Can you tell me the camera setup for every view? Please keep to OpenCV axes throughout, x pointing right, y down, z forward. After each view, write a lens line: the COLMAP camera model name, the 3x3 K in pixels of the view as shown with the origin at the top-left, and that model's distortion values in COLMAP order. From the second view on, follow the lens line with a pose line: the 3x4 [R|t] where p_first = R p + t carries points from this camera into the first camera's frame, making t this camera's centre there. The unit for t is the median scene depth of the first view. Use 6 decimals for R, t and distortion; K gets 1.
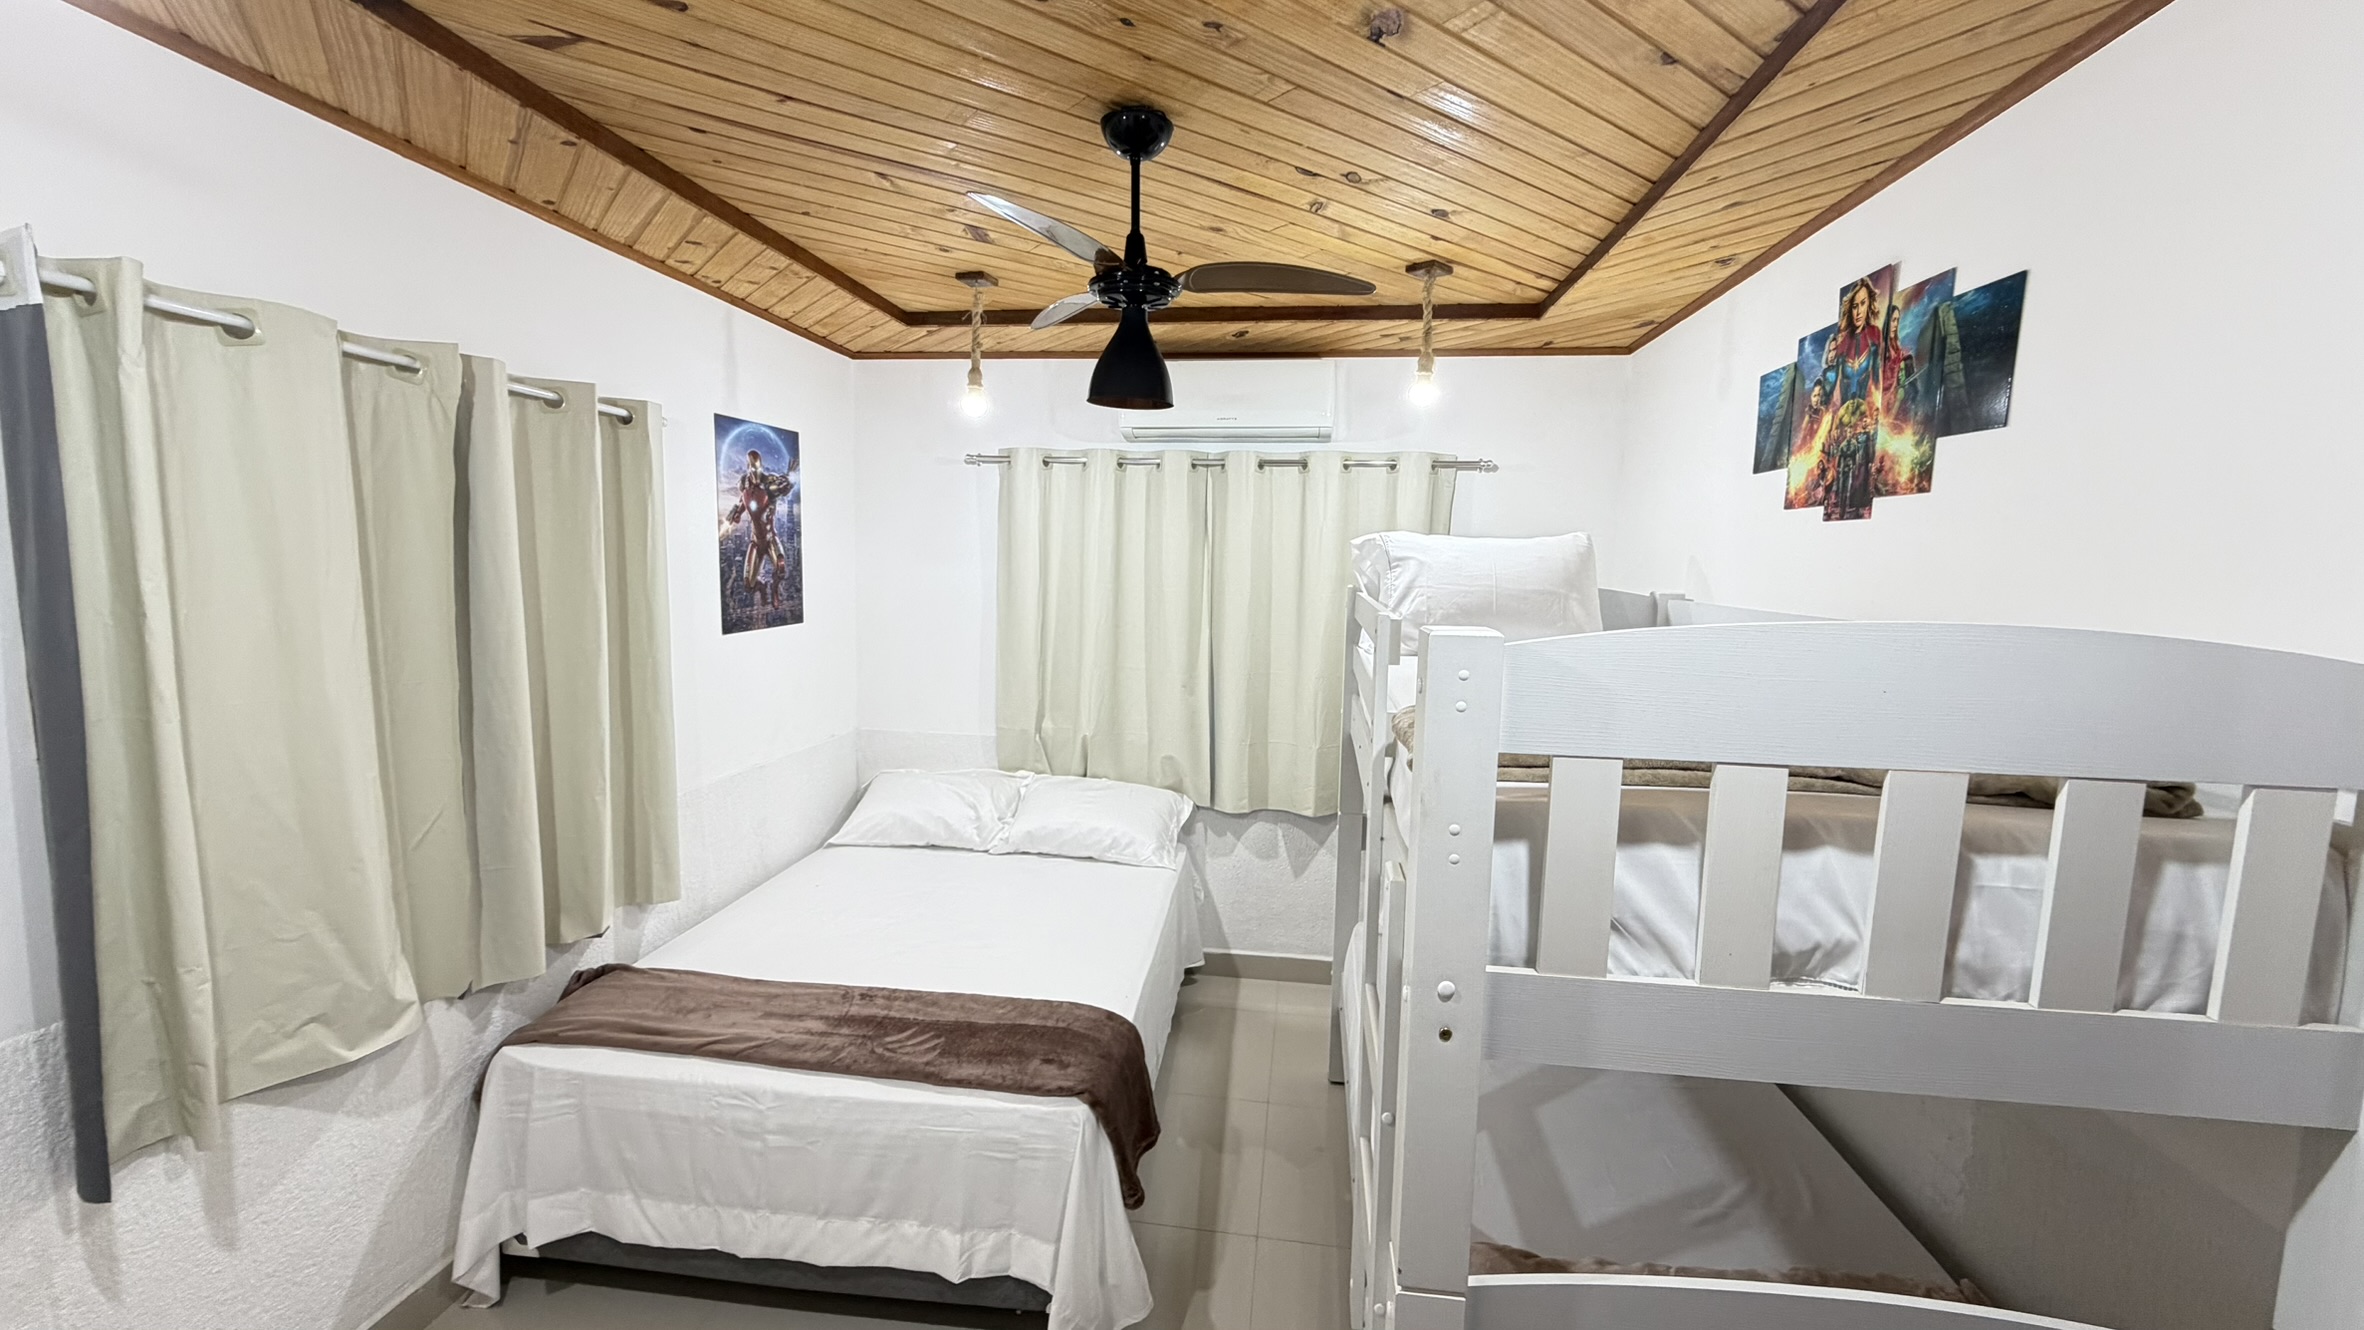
lens RADIAL K [[927.7, 0, 1178.7], [0, 927.7, 666.3], [0, 0, 1]] dist [0.001277, 0.000096]
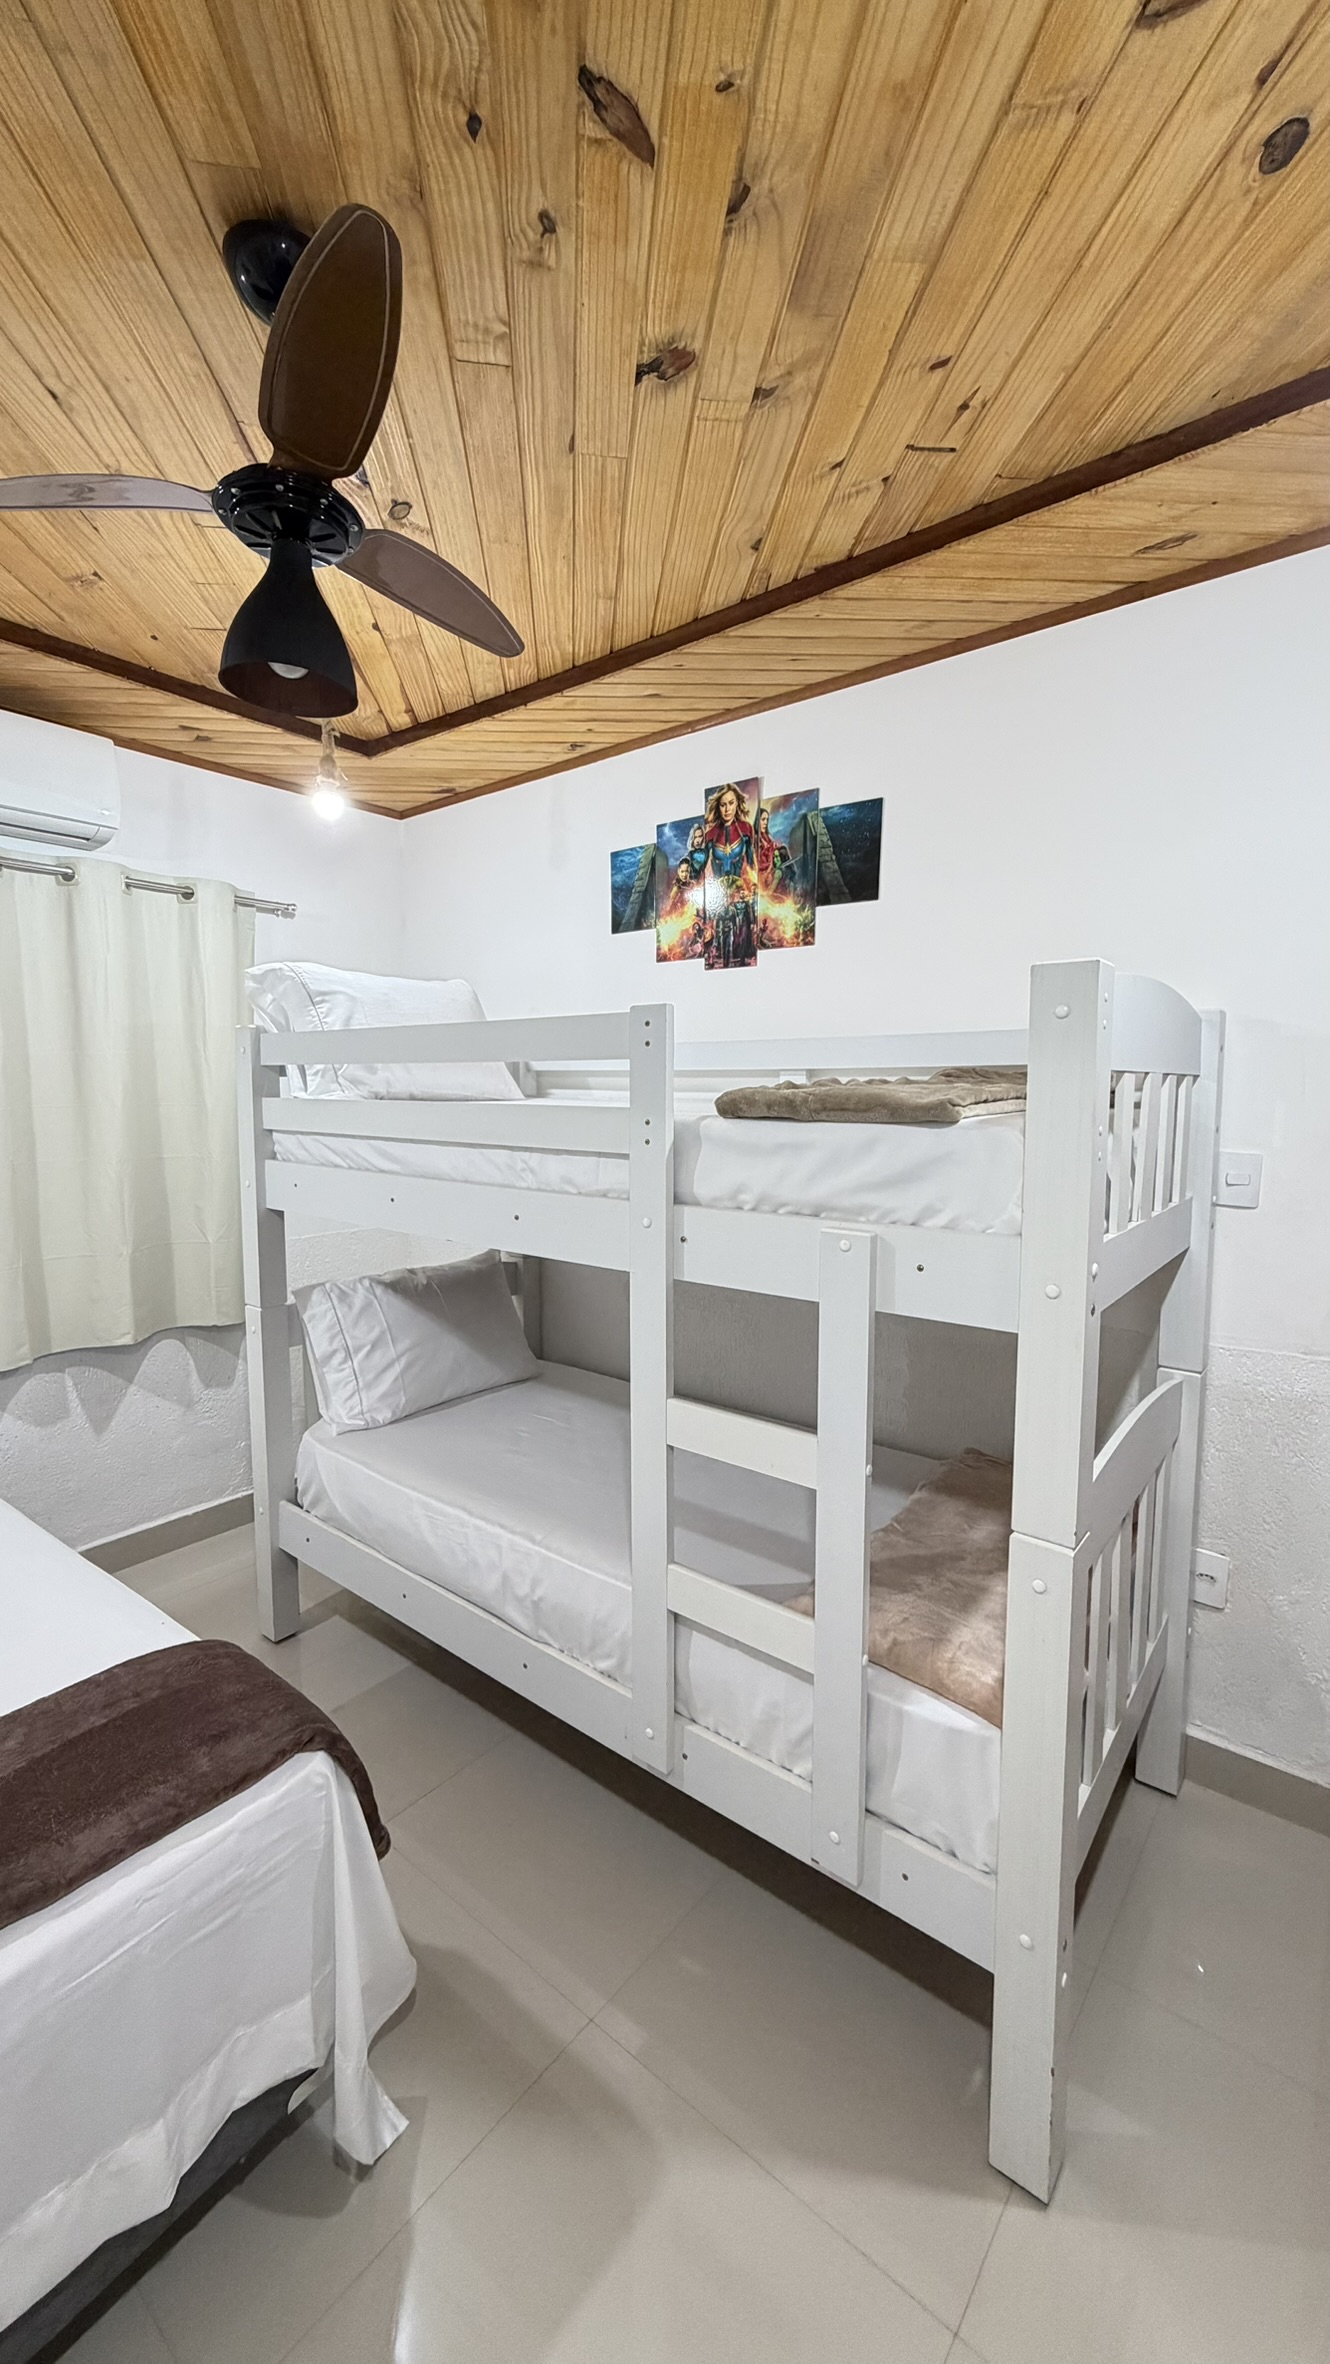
lens RADIAL K [[927.7, 0, 659.0], [0, 927.7, 1170.0], [0, 0, 1]] dist [0.001277, 0.000096]
pose [[0.526377, -0.097818, 0.844606, -0.488153], [0.104254, 0.993290, 0.050064, 0.052129], [-0.843835, 0.061700, 0.533043, 0.415289]]
